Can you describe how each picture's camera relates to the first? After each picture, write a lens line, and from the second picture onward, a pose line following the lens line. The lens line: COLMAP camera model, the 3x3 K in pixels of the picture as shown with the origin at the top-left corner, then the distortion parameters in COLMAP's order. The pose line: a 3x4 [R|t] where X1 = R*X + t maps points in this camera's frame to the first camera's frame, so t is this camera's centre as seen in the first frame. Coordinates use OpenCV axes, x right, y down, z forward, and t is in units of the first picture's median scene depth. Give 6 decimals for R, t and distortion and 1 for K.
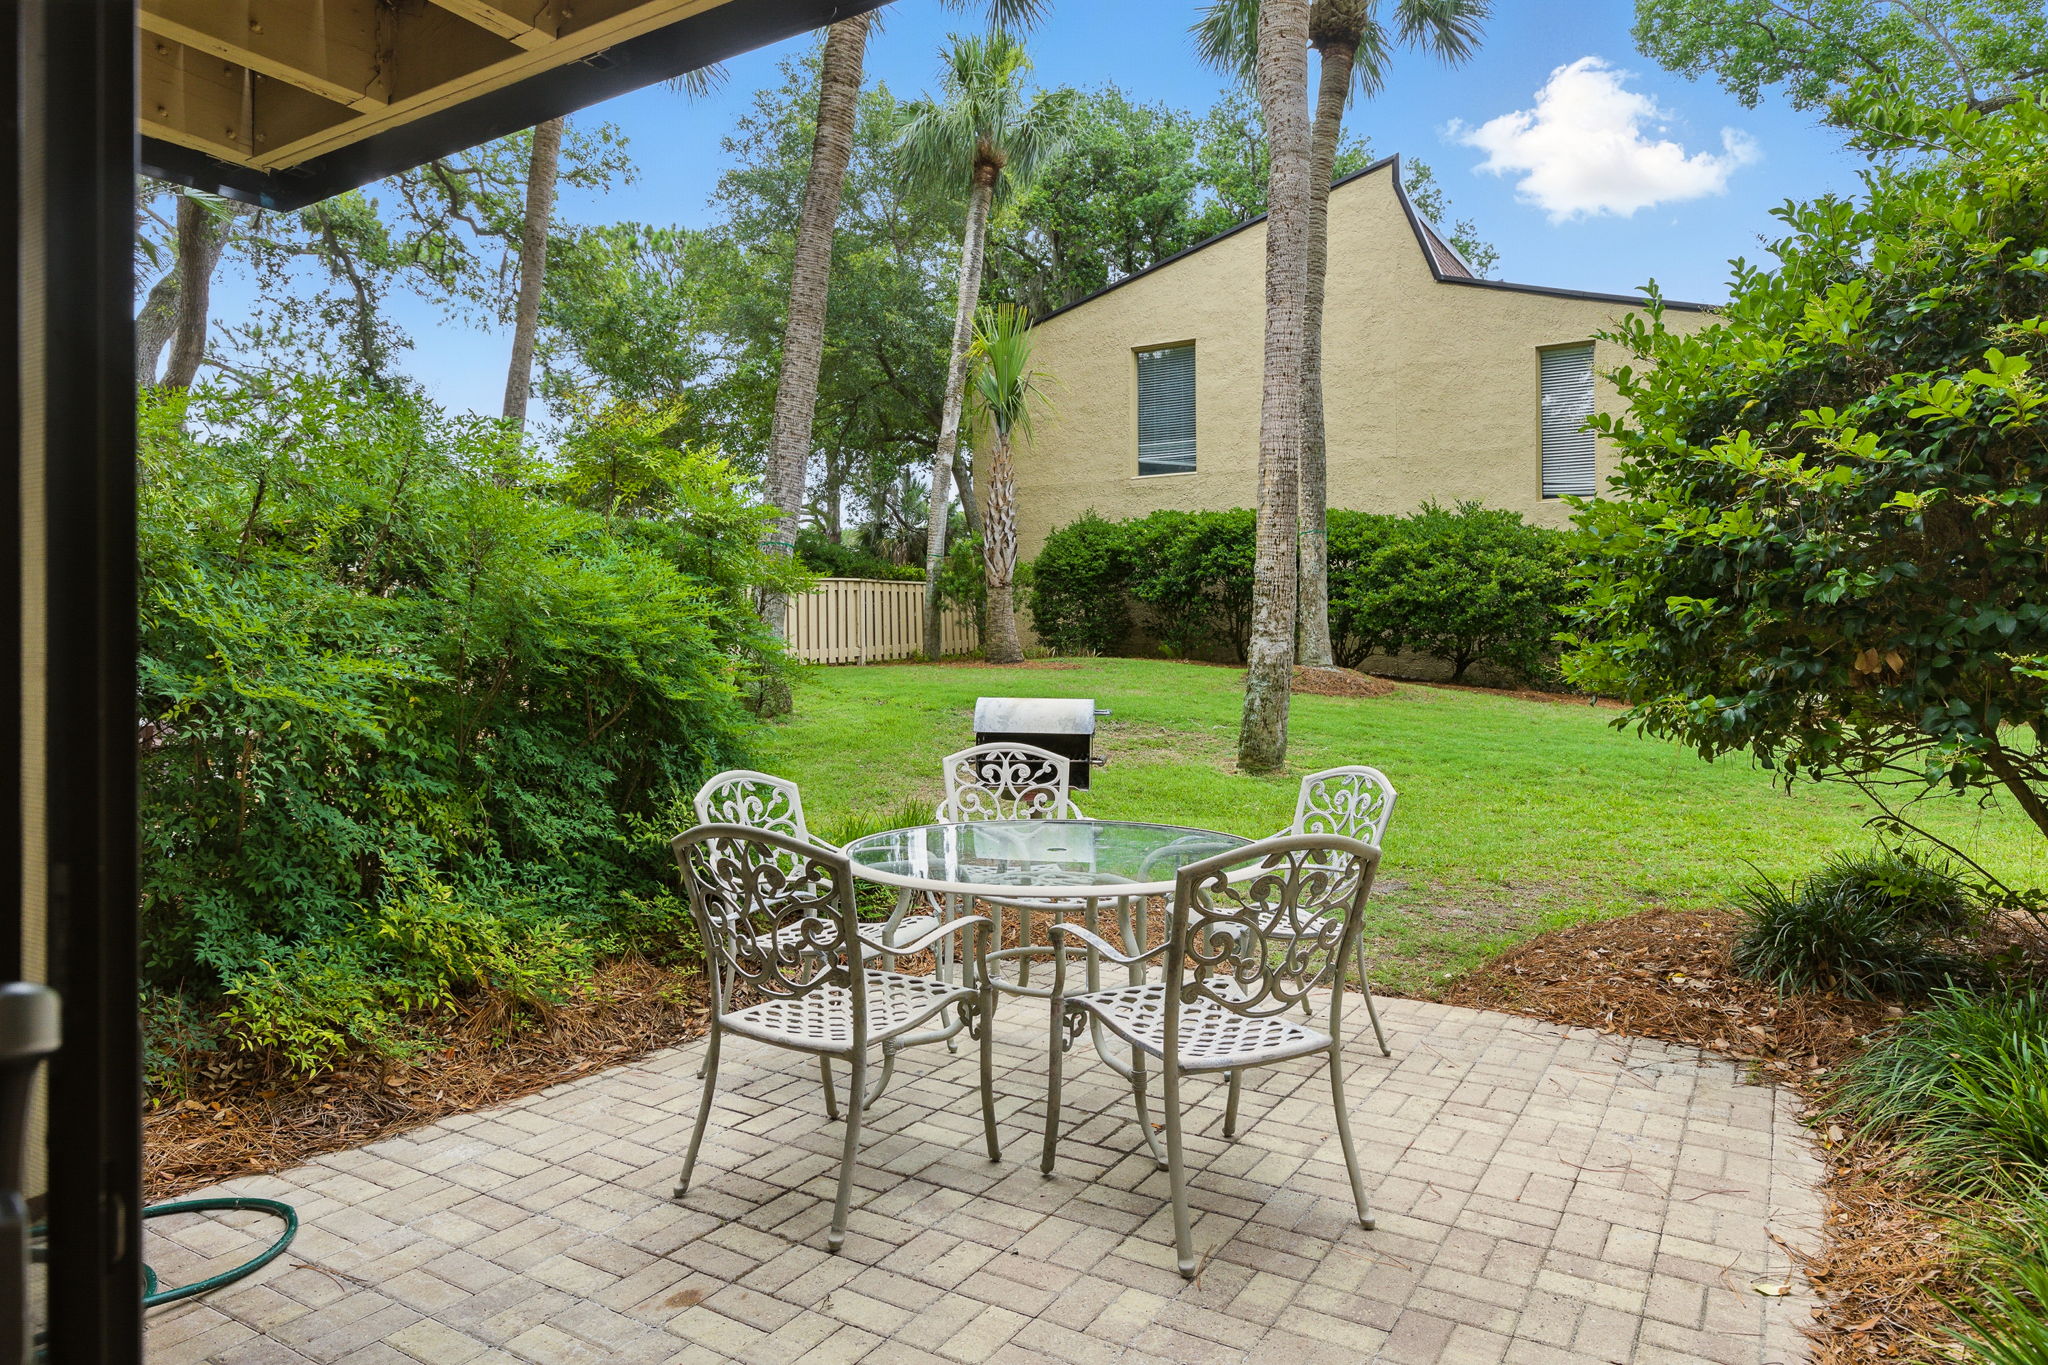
lens RADIAL K [[1262.1, 0, 1031.2], [0, 1262.1, 648.3], [0, 0, 1]] dist [0.020679, -0.000651]
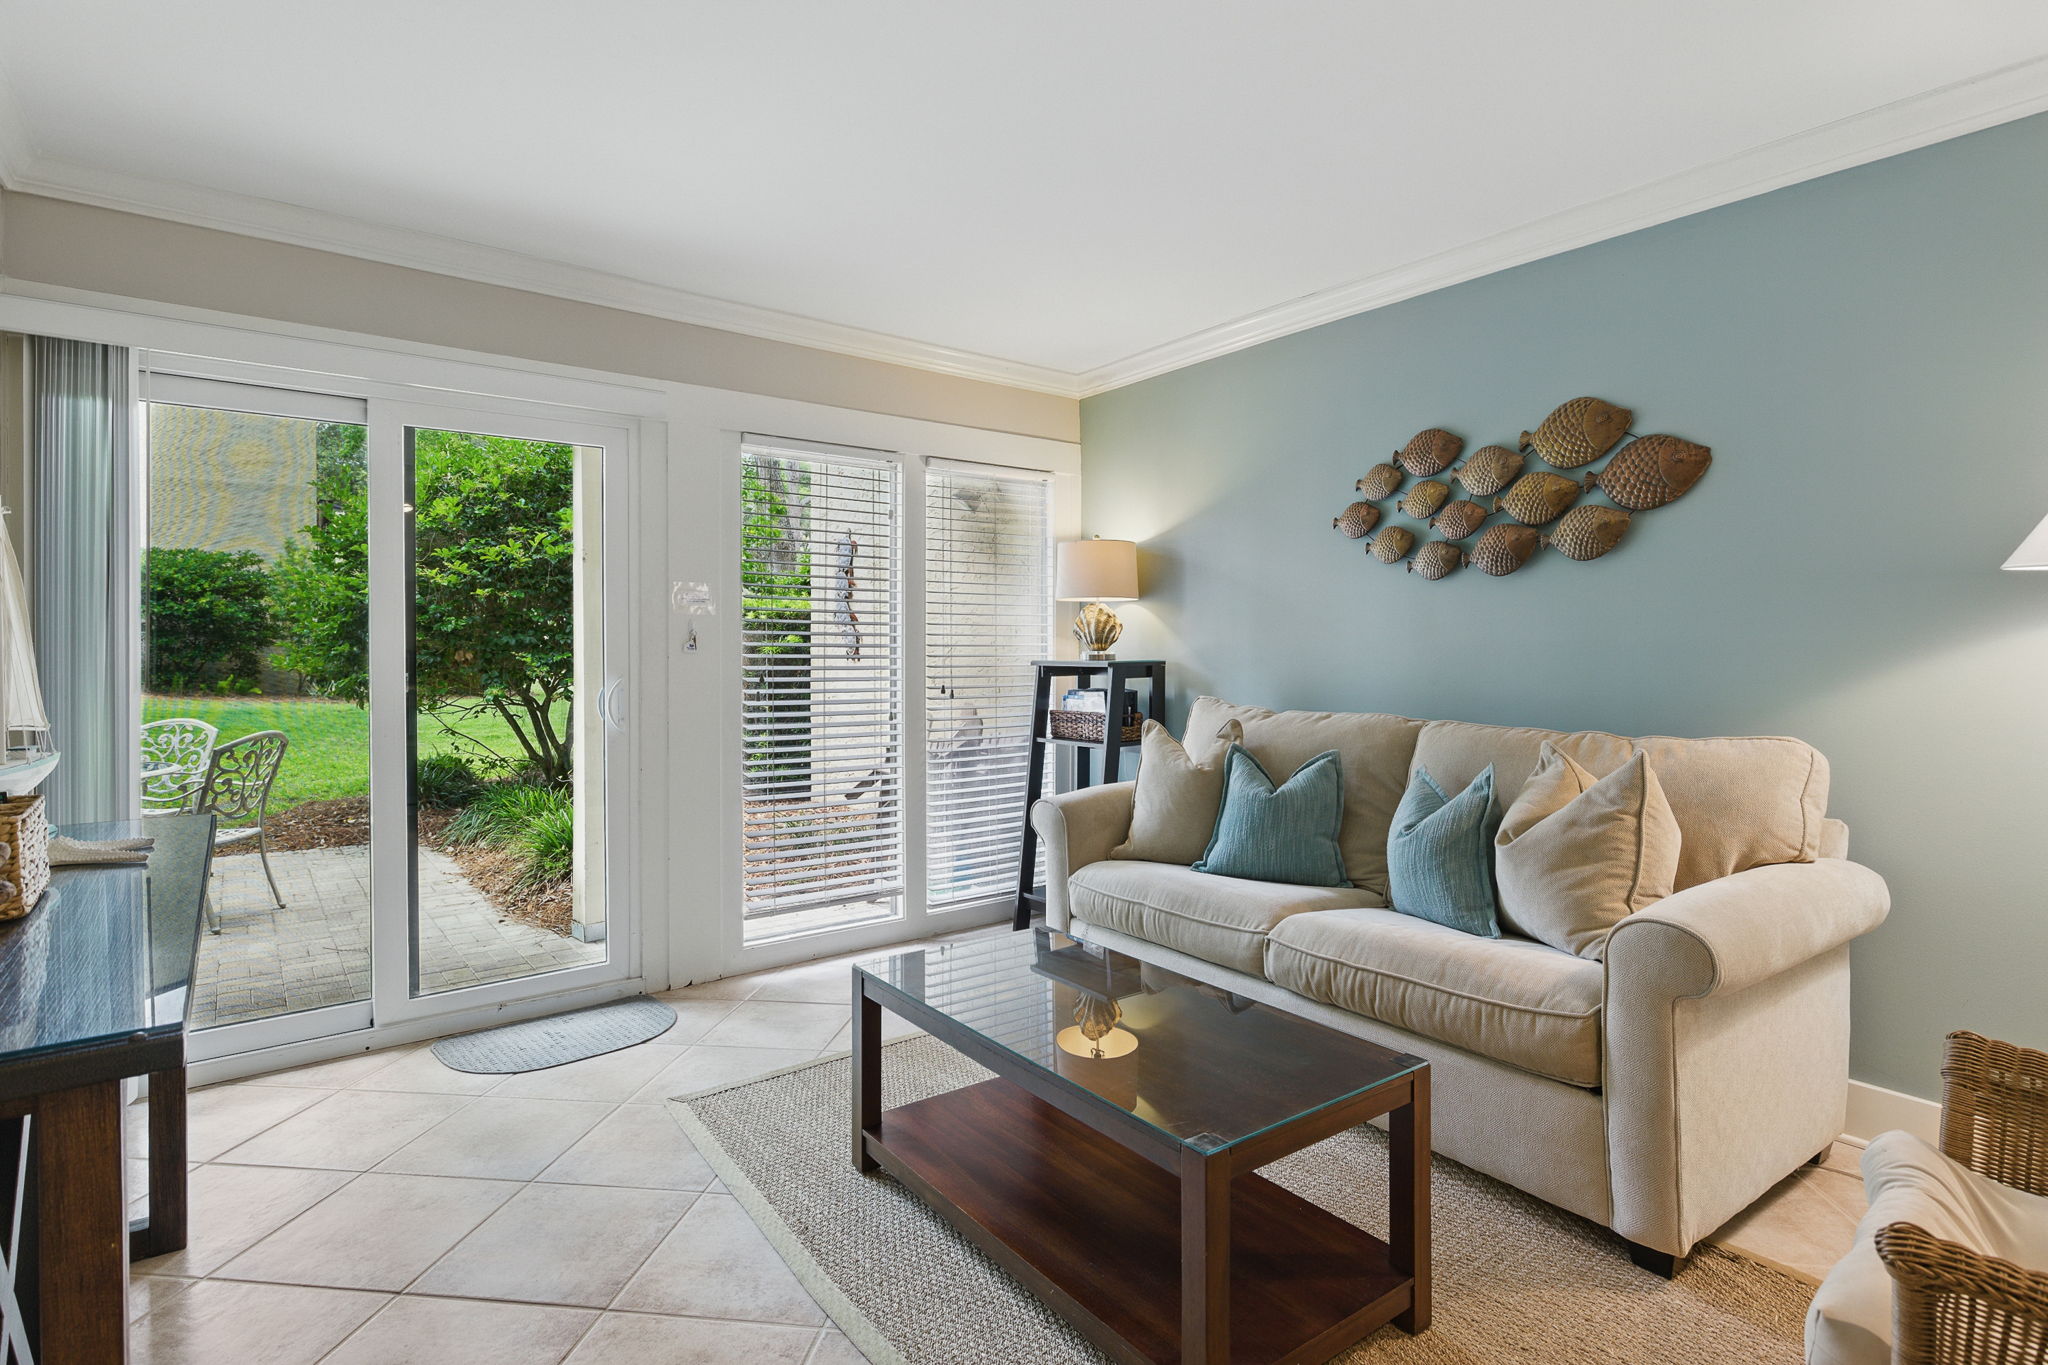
lens RADIAL K [[1039.8, 0, 1031.7], [0, 1039.8, 652.5], [0, 0, 1]] dist [0.001219, 0.000348]
pose [[0.378127, 0.000534, 0.925753, -0.795466], [-0.000259, 1.000000, -0.000471, 0.004883], [-0.925754, -0.000062, 0.378127, -0.782000]]
